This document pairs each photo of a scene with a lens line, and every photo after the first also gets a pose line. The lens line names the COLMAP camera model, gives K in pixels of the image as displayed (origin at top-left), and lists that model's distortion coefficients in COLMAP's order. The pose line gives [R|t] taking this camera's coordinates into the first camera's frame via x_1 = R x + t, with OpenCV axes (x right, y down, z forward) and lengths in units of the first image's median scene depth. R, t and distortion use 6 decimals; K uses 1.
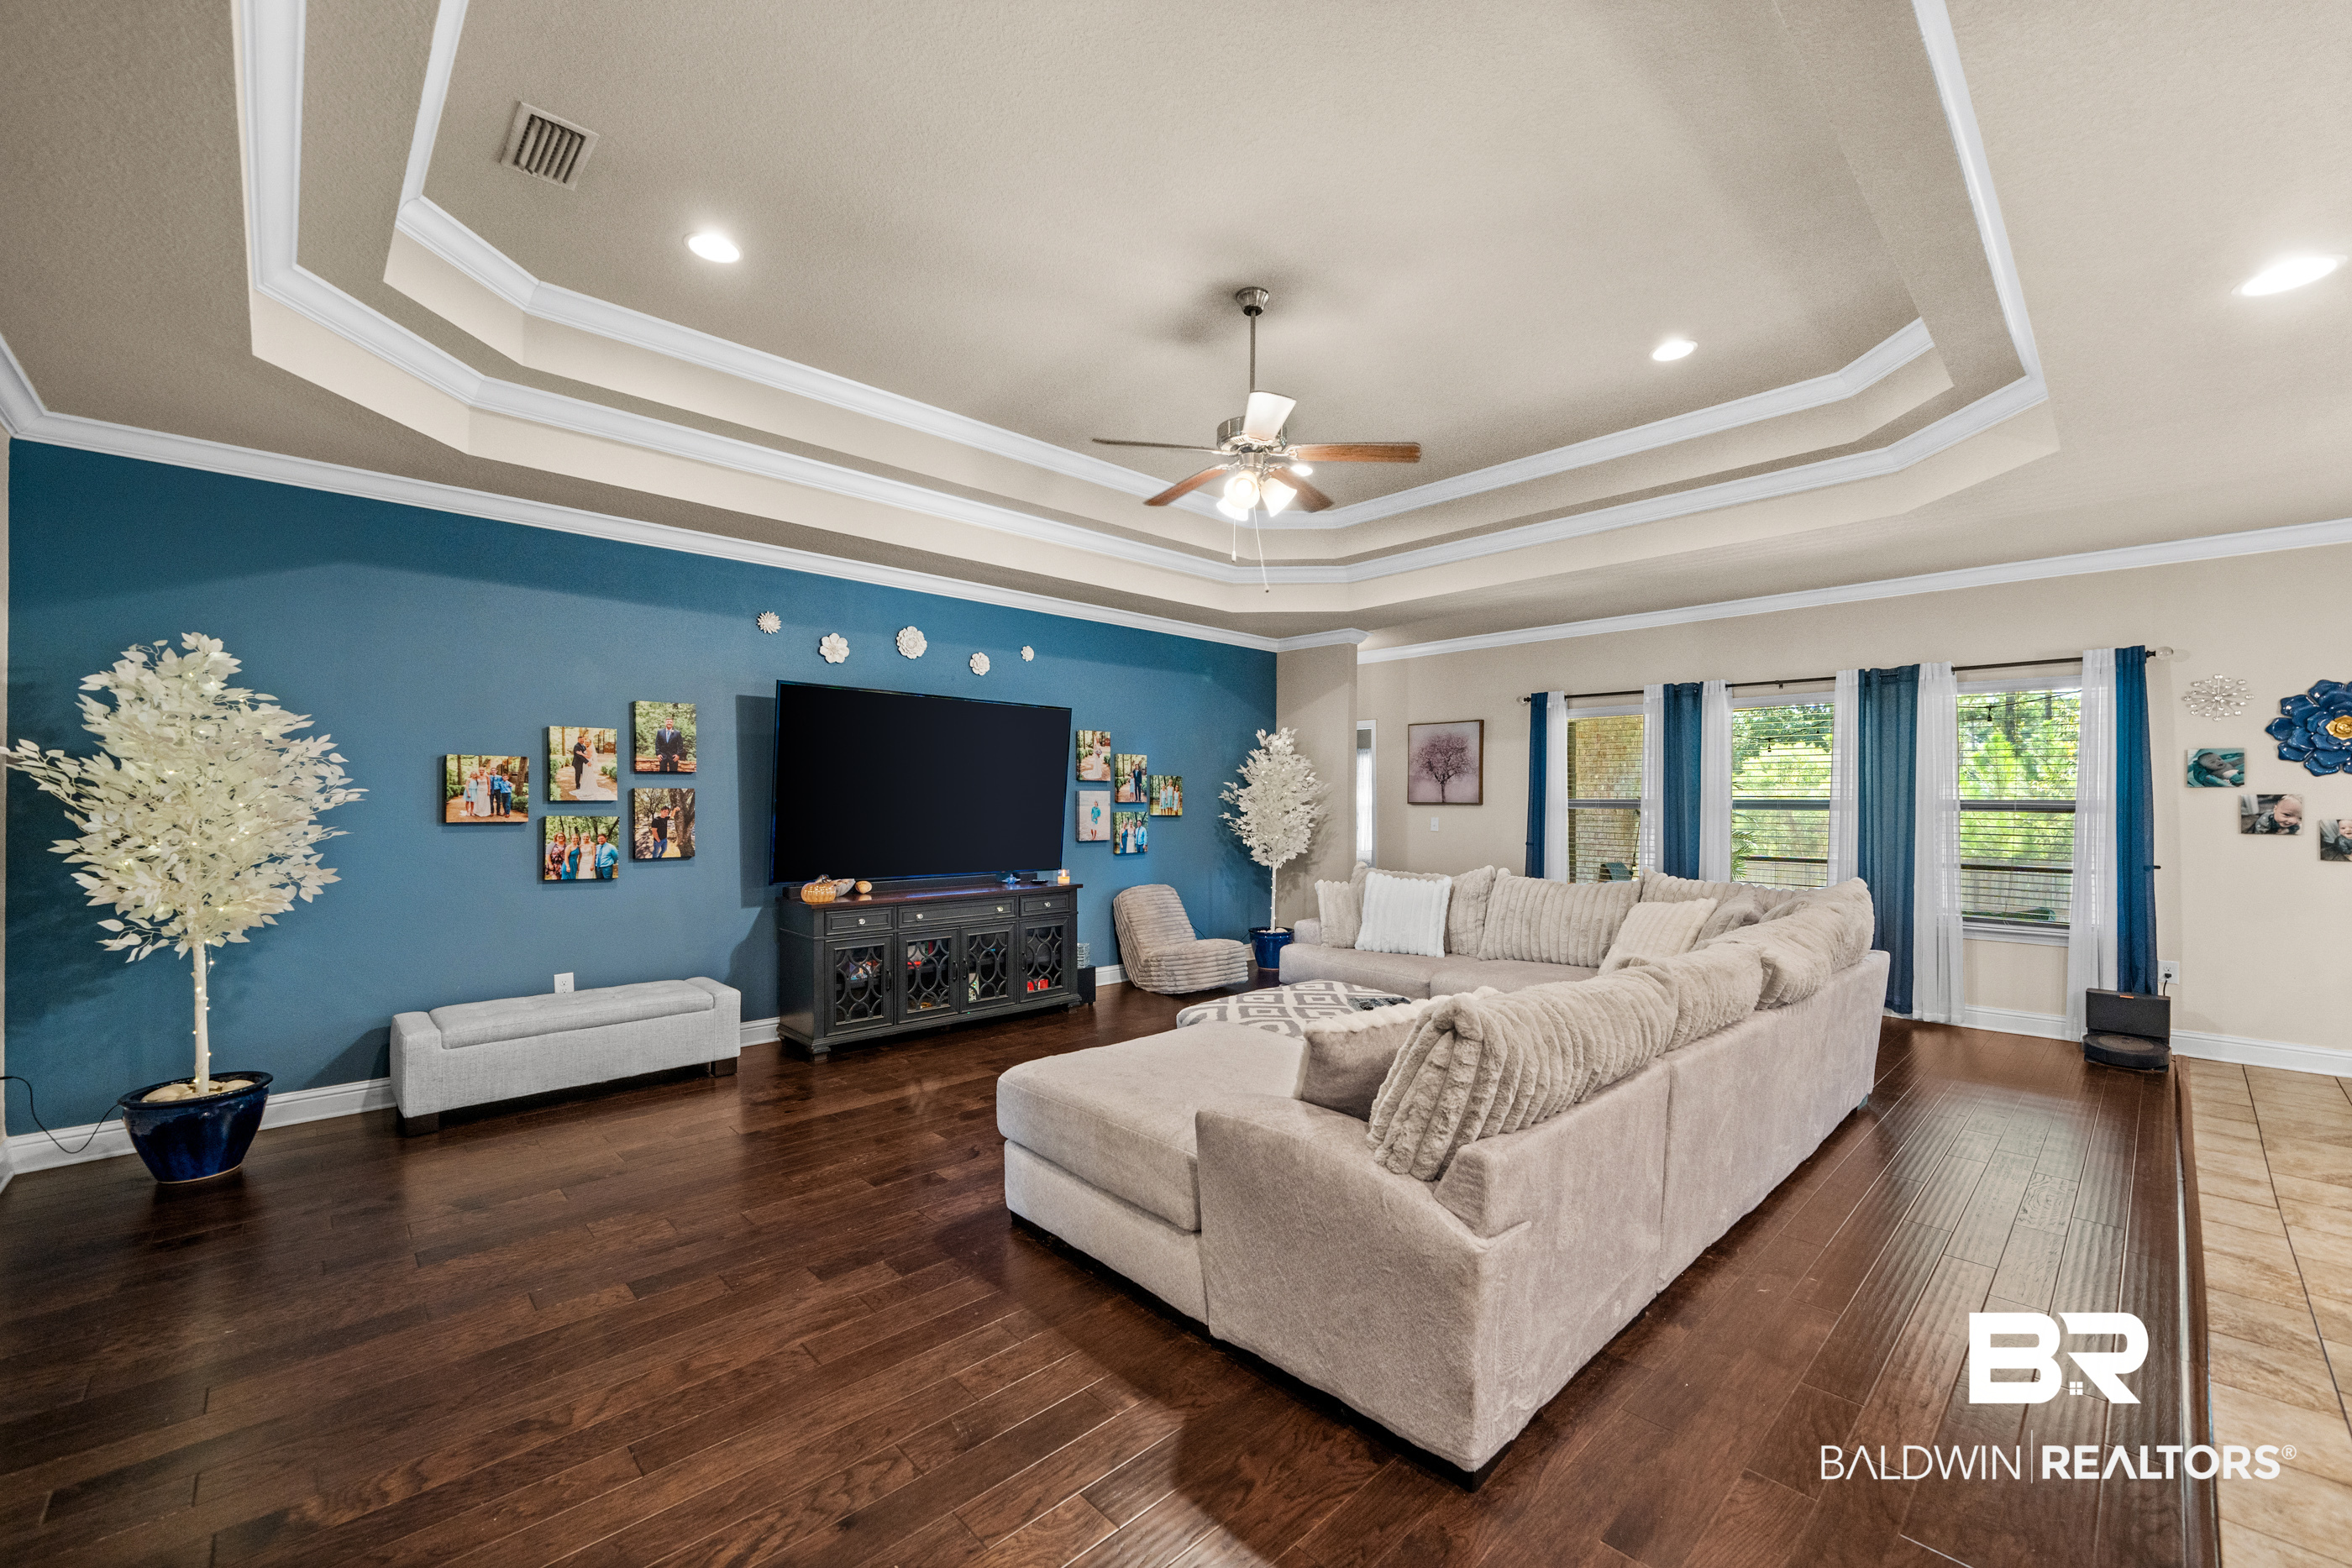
lens RADIAL K [[938.1, 0, 1177.9], [0, 938.1, 790.2], [0, 0, 1]] dist [-0.001062, -0.000198]
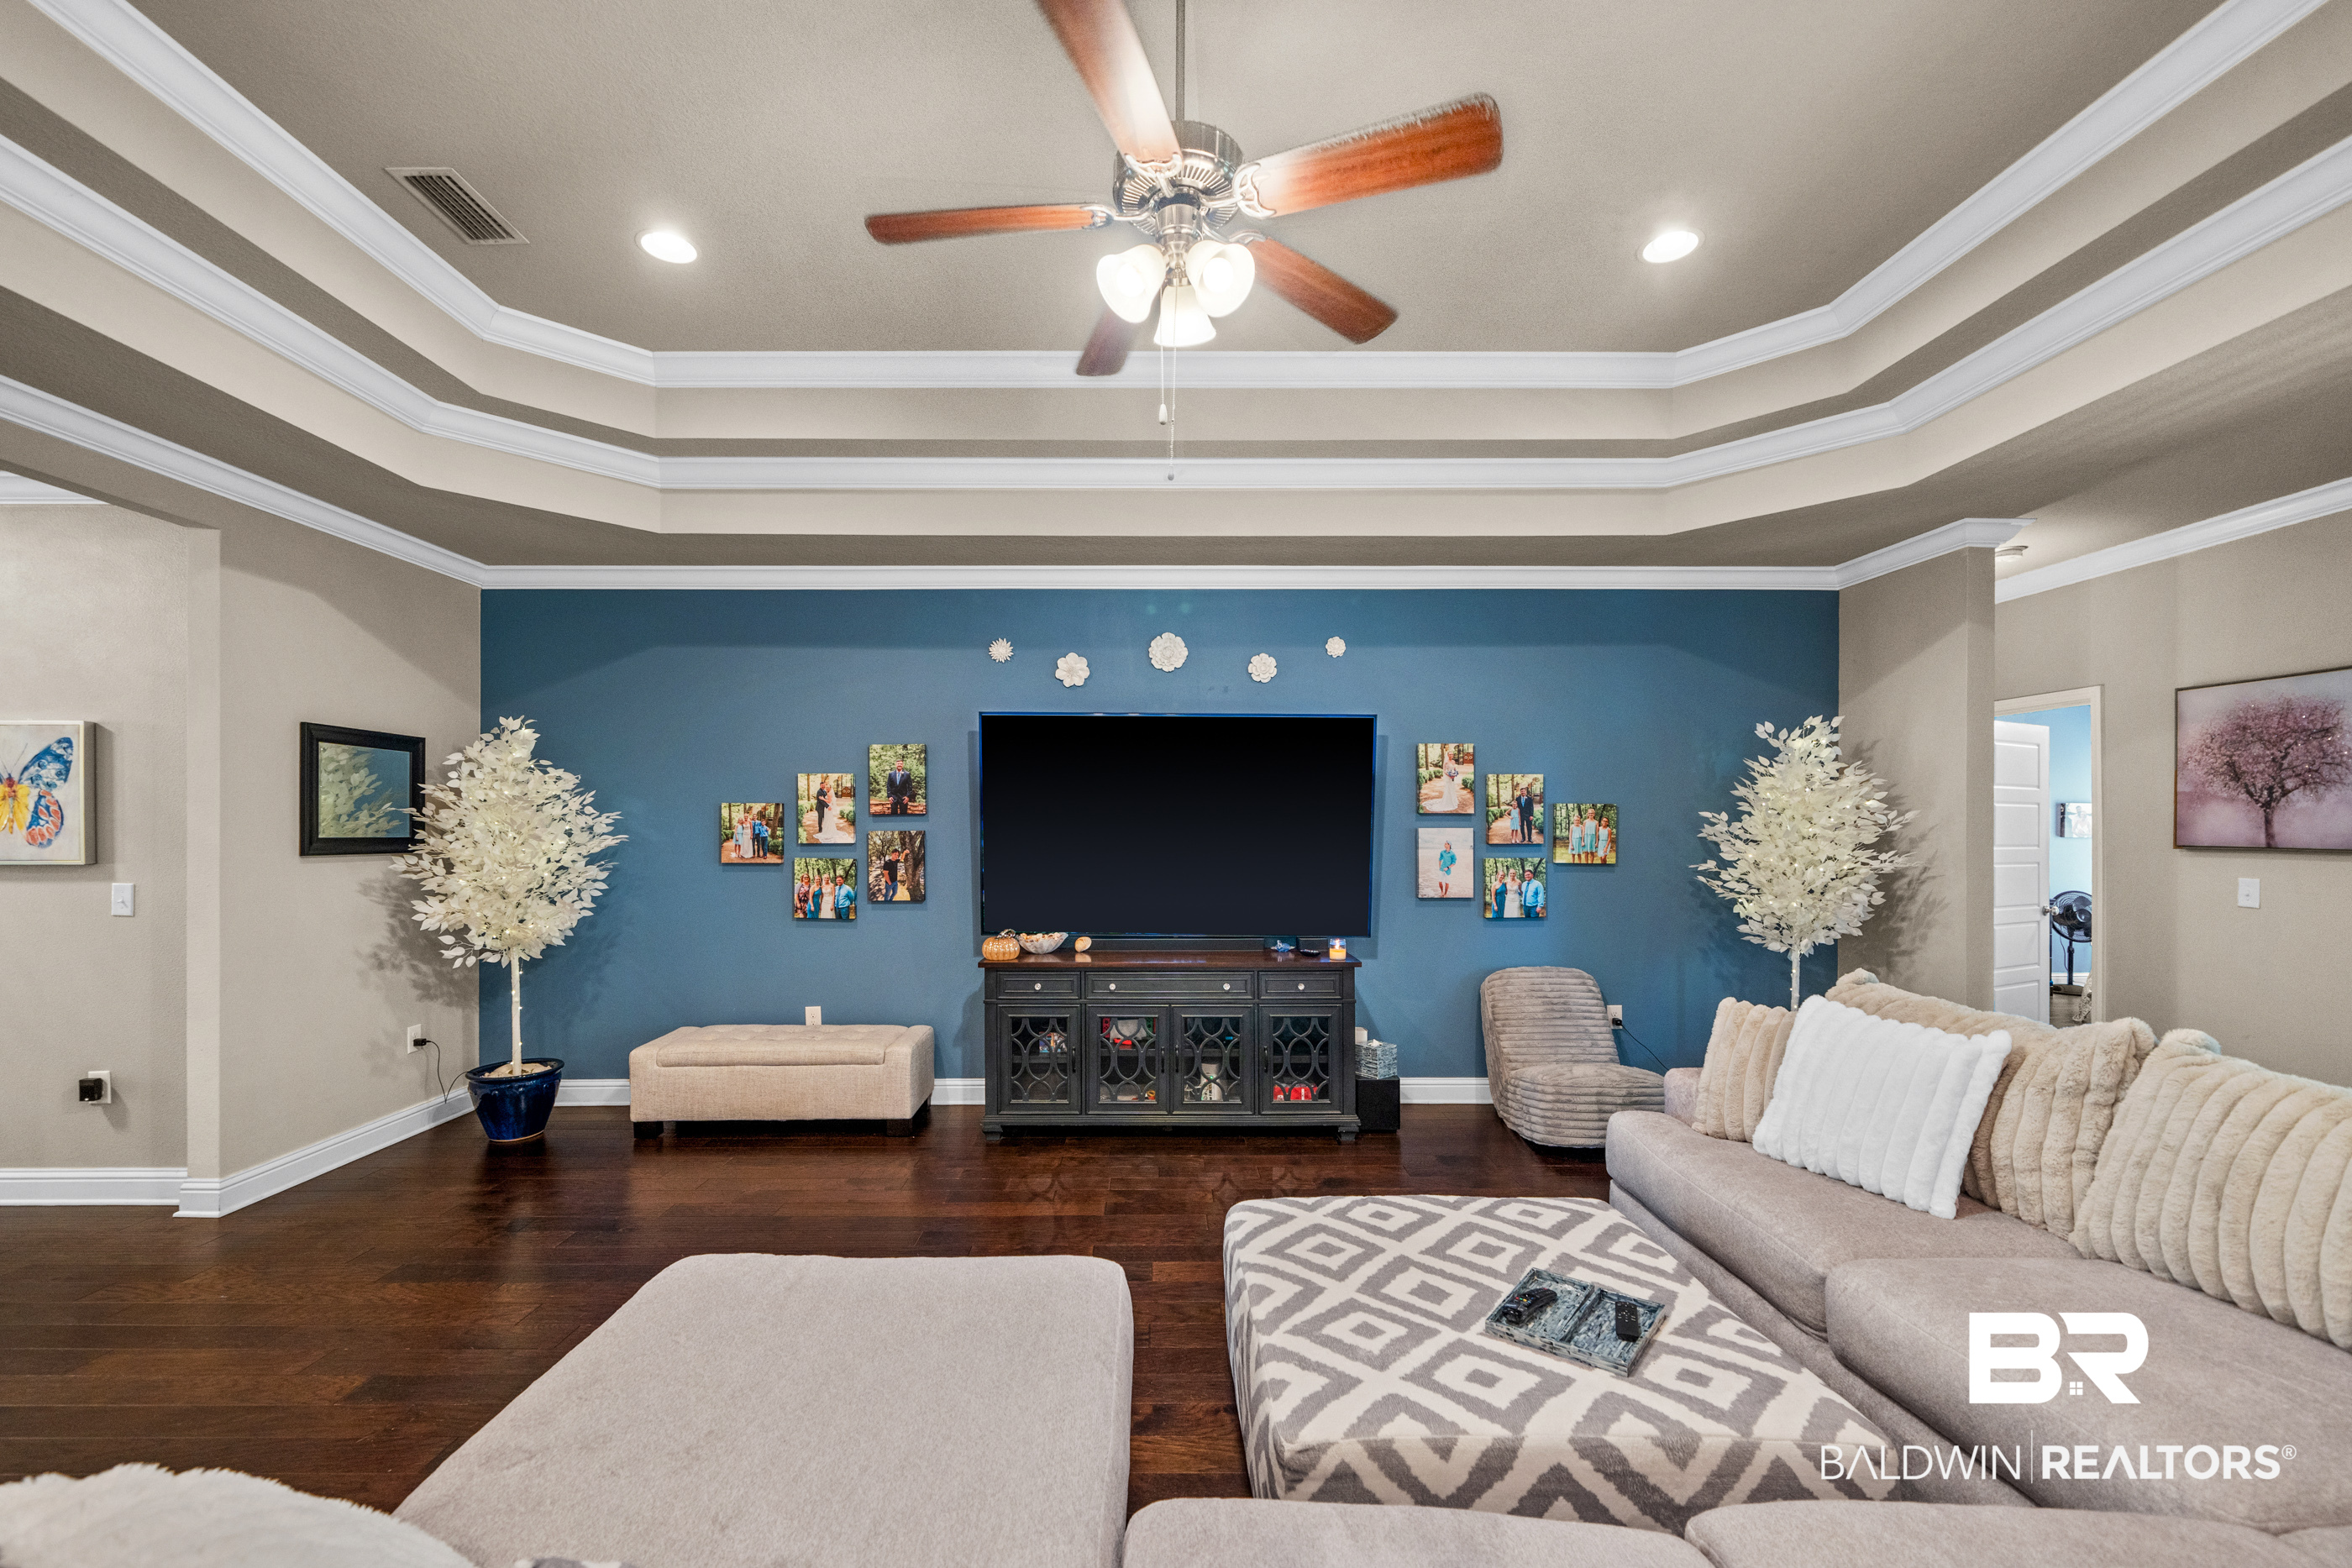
lens RADIAL K [[943.5, 0, 1151.1], [0, 943.5, 822.5], [0, 0, 1]] dist [-0.000547, -0.000077]
pose [[0.727638, -0.006334, -0.685932, 0.331108], [0.010406, 0.999944, 0.001805, -0.009716], [0.685882, -0.008451, 0.727664, 0.453327]]
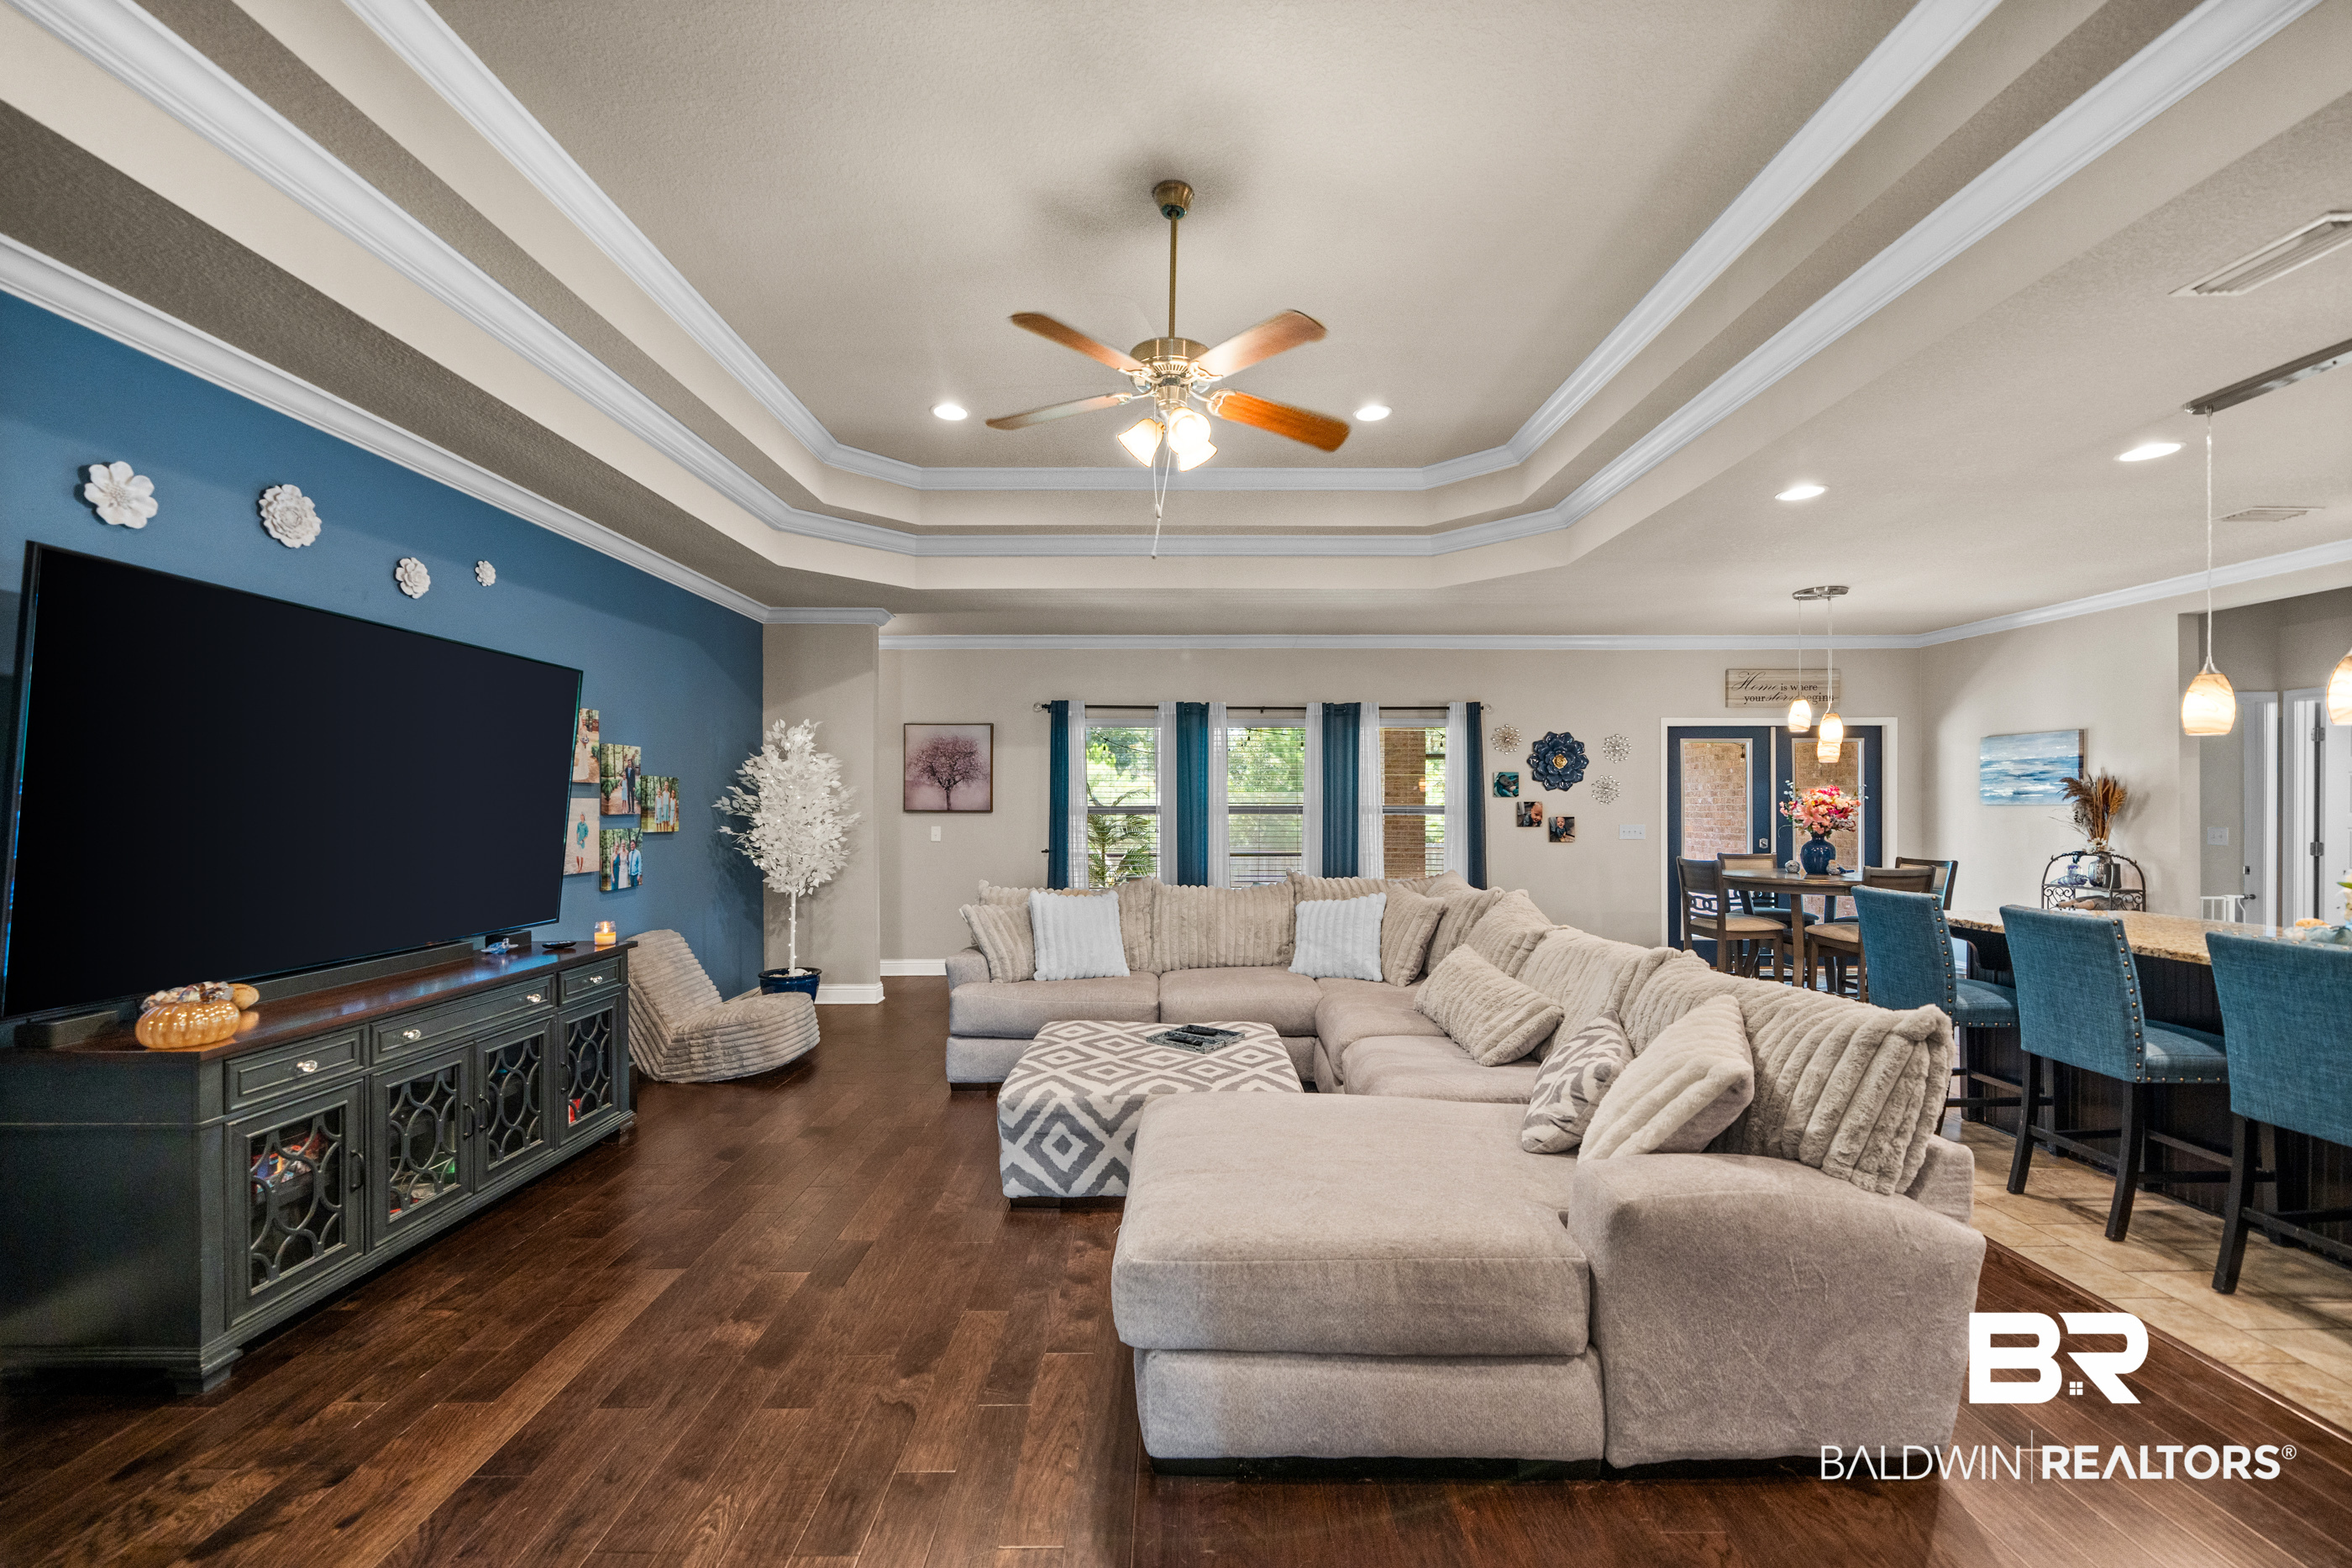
lens RADIAL K [[931.6, 0, 1181.1], [0, 931.6, 798.3], [0, 0, 1]] dist [-0.000704, -0.000099]
pose [[0.684552, 0.000035, 0.728964, -0.384043], [-0.003993, 0.999985, 0.003701, -0.004627], [-0.728953, -0.005444, 0.684542, 0.335564]]
